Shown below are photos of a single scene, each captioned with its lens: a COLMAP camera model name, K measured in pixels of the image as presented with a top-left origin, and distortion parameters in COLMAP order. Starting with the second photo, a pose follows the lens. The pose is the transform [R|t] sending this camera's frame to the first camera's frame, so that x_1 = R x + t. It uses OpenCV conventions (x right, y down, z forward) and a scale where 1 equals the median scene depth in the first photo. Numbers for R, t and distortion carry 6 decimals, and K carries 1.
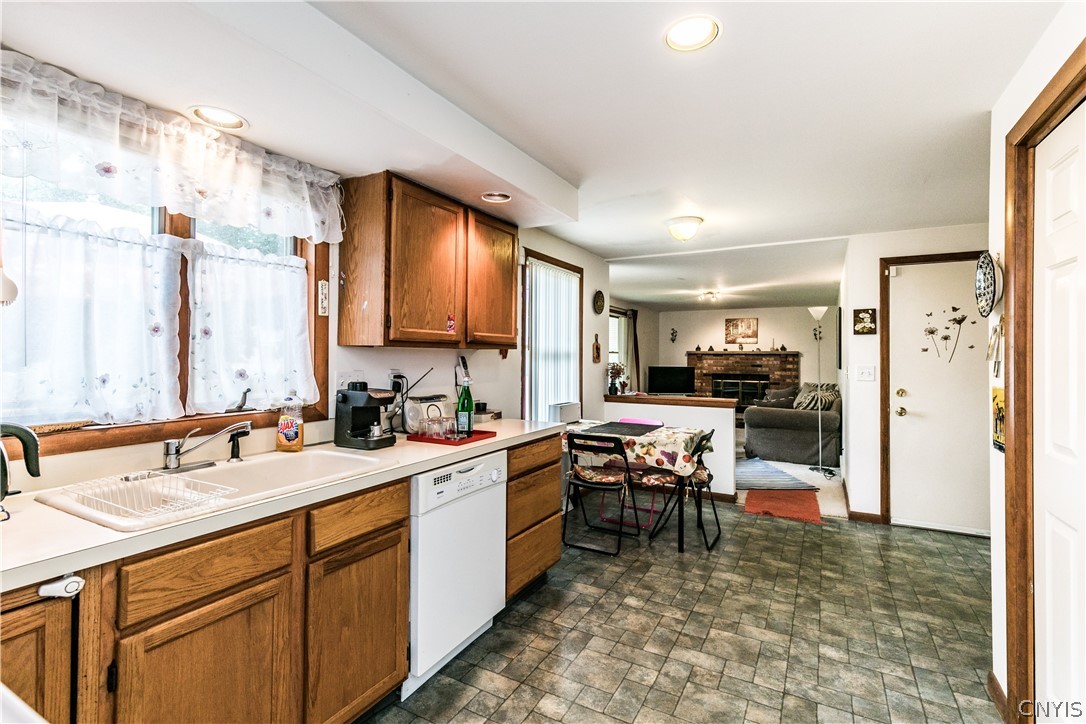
lens RADIAL K [[512.9, 0, 550.1], [0, 512.9, 350.8], [0, 0, 1]] dist [0.007681, -0.001269]
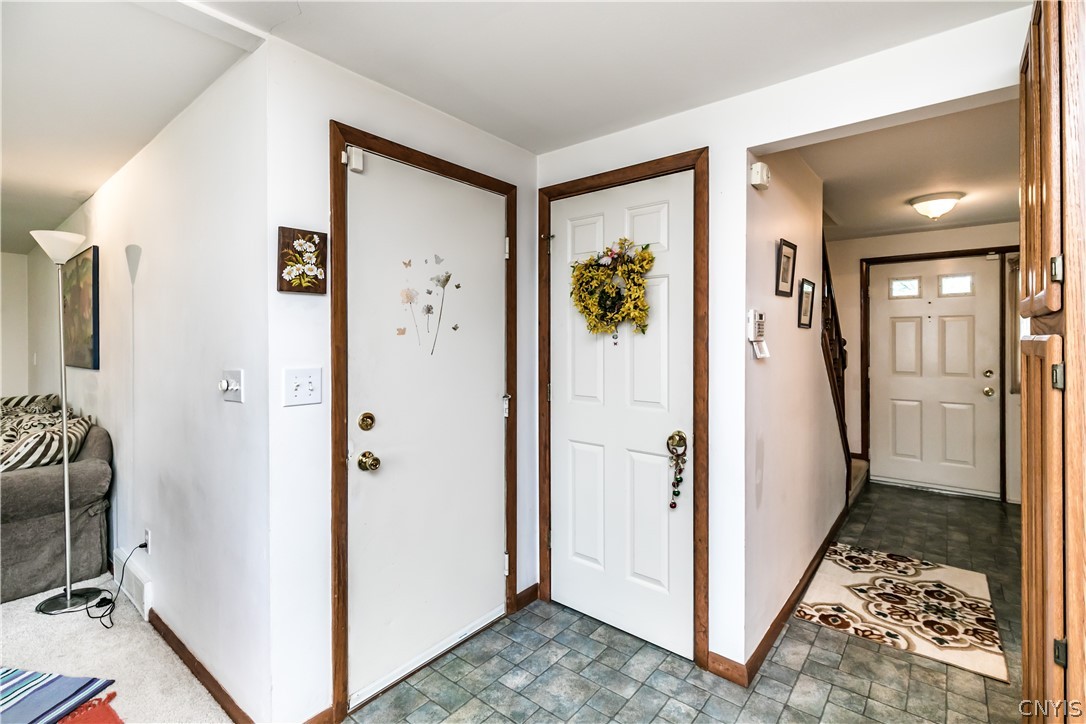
lens RADIAL K [[512.9, 0, 551.5], [0, 512.9, 342.5], [0, 0, 1]] dist [0.007681, -0.001269]
pose [[0.198587, -0.008120, 0.980050, 0.249225], [-0.005322, 0.999942, 0.009363, 0.003137], [-0.980069, -0.007075, 0.198533, 0.724446]]
